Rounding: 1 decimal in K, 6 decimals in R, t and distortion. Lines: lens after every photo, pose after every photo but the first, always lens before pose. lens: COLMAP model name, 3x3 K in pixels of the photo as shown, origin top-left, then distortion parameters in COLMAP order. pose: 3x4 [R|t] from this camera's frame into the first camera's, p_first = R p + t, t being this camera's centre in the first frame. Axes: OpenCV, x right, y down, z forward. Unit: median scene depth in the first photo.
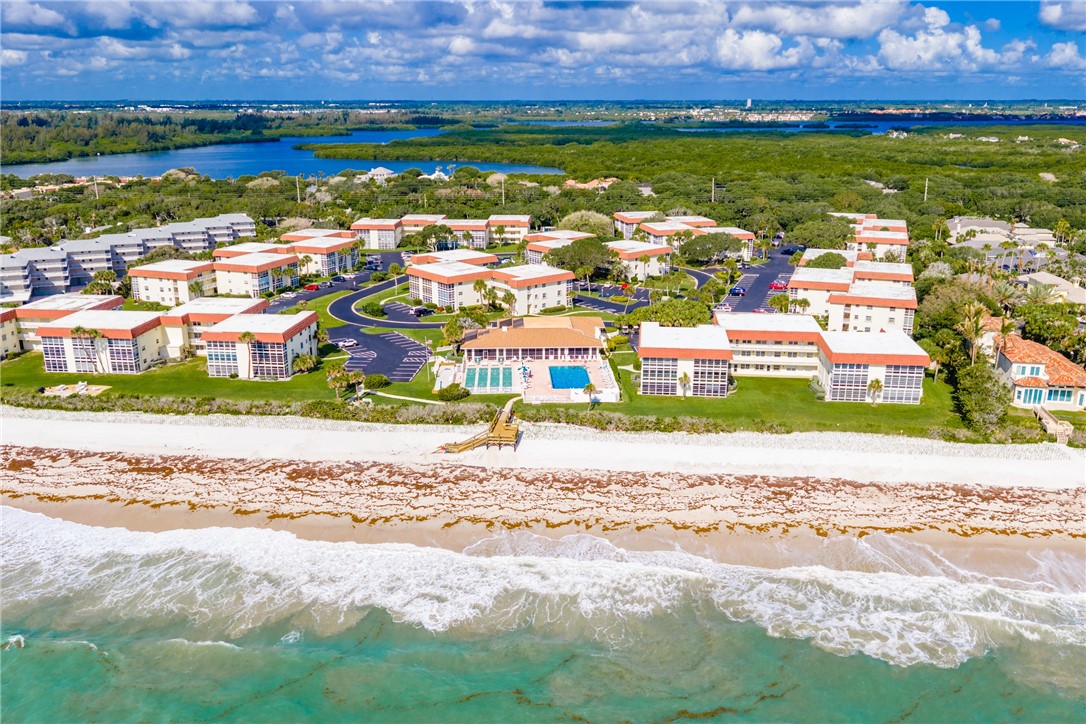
lens RADIAL K [[899.1, 0, 540.6], [0, 899.1, 362.0], [0, 0, 1]] dist [0.027212, -0.030227]
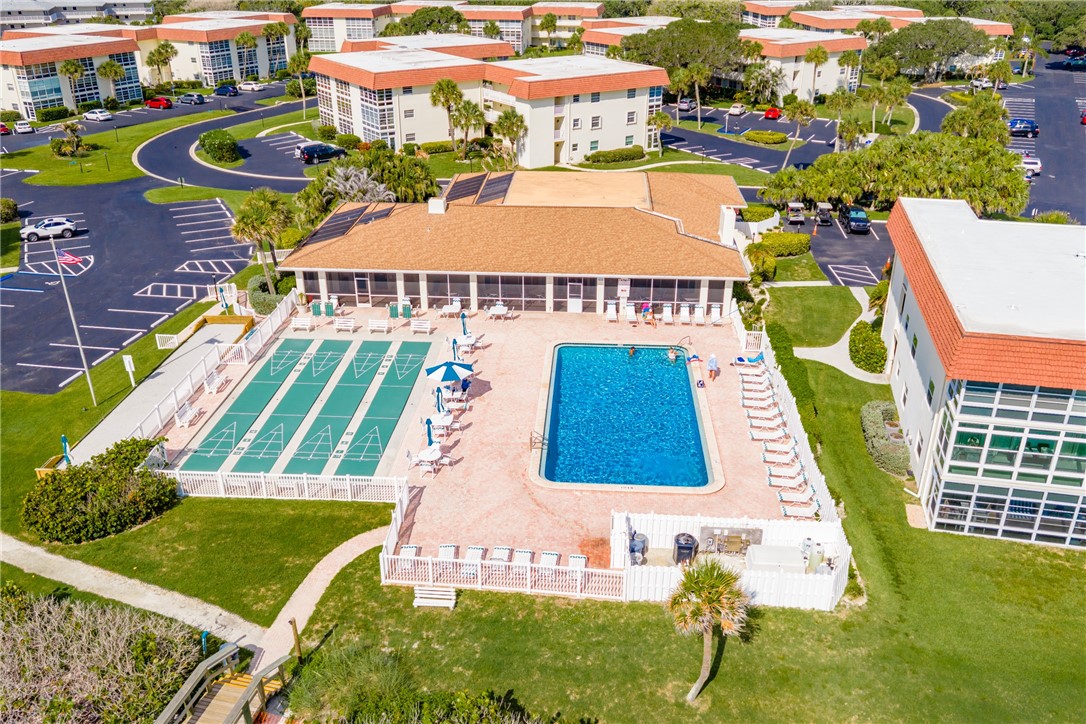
lens RADIAL K [[899.1, 0, 544.4], [0, 899.1, 363.7], [0, 0, 1]] dist [0.027212, -0.030227]
pose [[0.994812, 0.045220, -0.091124, 0.024402], [-0.030255, 0.986754, 0.159375, -0.027312], [0.097124, -0.155792, 0.983004, 0.550462]]
